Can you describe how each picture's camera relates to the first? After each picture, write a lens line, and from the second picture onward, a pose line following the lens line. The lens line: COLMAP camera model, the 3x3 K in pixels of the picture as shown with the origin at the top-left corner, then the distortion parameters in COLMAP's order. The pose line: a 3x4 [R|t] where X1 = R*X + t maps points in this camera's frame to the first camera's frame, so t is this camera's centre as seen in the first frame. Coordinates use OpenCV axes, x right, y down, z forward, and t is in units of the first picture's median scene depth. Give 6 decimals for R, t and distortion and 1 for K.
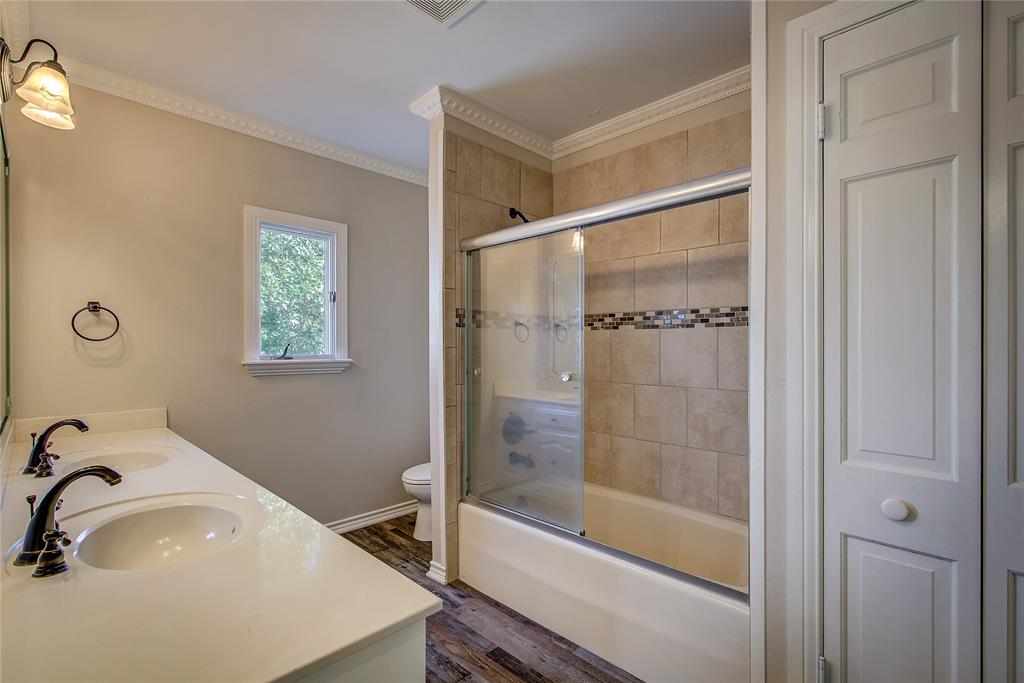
lens RADIAL K [[466.9, 0, 514.7], [0, 466.9, 345.0], [0, 0, 1]] dist [0.002202, 0.001200]
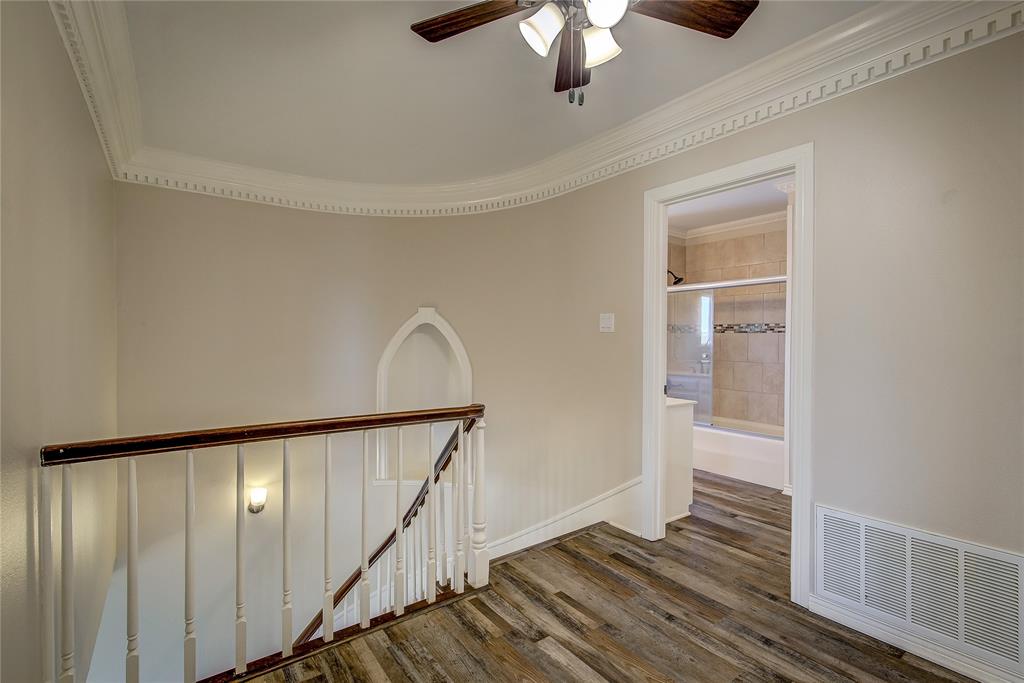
lens RADIAL K [[466.9, 0, 514.7], [0, 466.9, 345.0], [0, 0, 1]] dist [0.002202, 0.001200]
pose [[0.988100, 0.006879, -0.153658, -0.349933], [-0.005024, 0.999910, 0.012459, -0.004590], [0.153730, -0.011539, 0.988045, -1.071310]]
